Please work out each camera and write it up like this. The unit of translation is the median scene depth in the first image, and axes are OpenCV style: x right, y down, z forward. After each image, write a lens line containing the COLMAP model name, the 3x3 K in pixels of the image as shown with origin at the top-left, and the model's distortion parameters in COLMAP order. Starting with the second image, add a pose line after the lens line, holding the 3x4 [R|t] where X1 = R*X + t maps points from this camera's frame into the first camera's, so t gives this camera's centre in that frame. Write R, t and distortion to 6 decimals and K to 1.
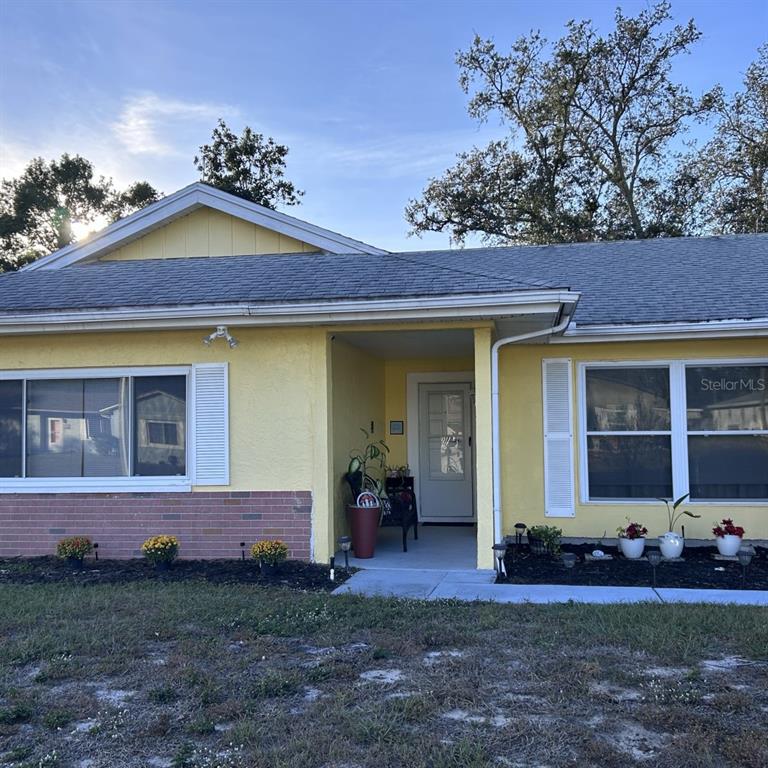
lens RADIAL K [[866.4, 0, 384.0], [0, 866.4, 384.0], [0, 0, 1]] dist [0.058754, -0.011851]
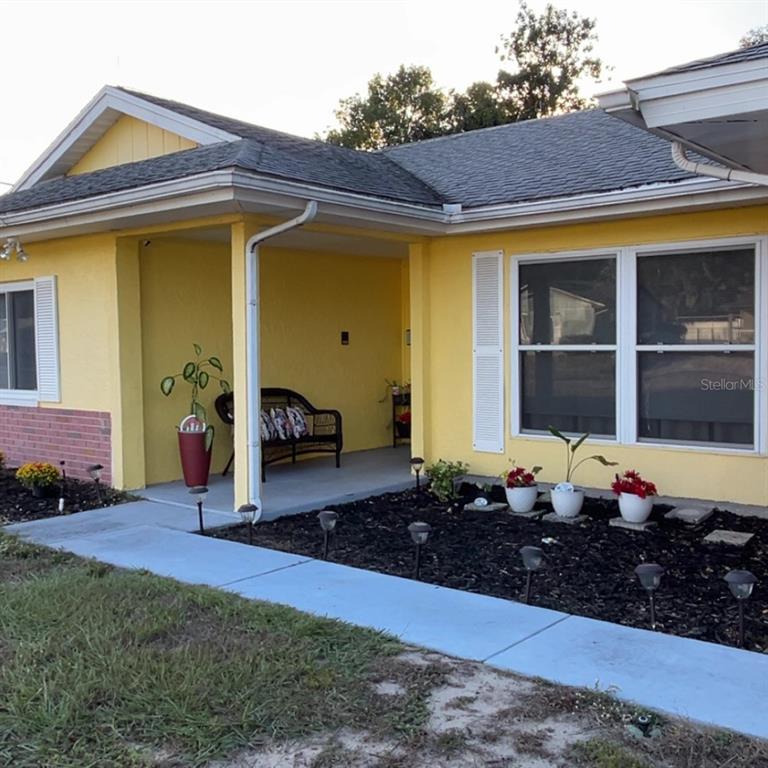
lens RADIAL K [[853.2, 0, 384.0], [0, 853.2, 384.0], [0, 0, 1]] dist [0.018870, -0.014931]
pose [[0.878845, 0.026191, -0.476388, 0.500075], [0.031019, 0.993243, 0.111830, -0.000044], [0.476098, -0.113058, 0.872094, 0.281852]]
